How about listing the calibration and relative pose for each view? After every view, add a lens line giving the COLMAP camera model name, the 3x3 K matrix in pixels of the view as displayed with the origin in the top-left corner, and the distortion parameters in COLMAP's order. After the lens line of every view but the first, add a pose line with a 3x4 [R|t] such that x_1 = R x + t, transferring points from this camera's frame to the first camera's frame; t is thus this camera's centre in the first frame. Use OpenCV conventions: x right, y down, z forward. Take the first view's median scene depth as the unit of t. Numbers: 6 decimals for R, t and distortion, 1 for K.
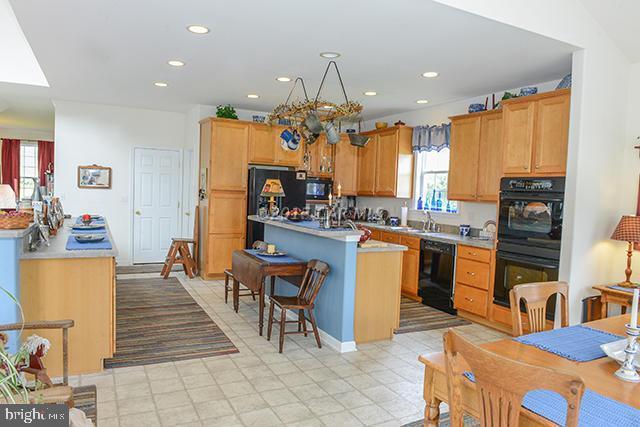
lens RADIAL K [[439.0, 0, 313.3], [0, 439.0, 217.3], [0, 0, 1]] dist [-0.046387, -0.004788]
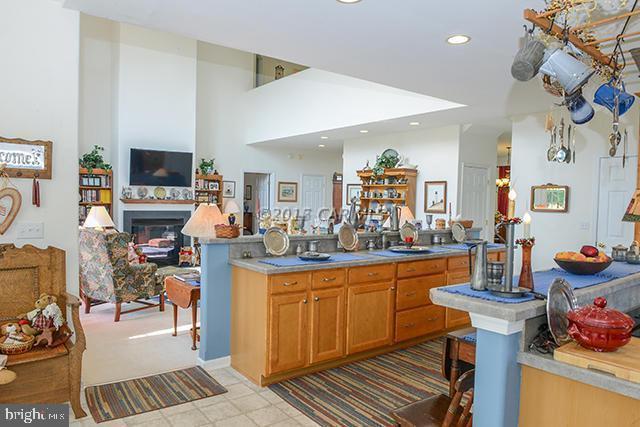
lens RADIAL K [[440.7, 0, 313.0], [0, 440.7, 216.7], [0, 0, 1]] dist [-0.044357, -0.003211]
pose [[0.175438, 0.005839, -0.984473, 0.334337], [-0.075525, 0.997115, -0.007545, -0.023794], [0.981589, 0.075676, 0.175373, 0.575618]]
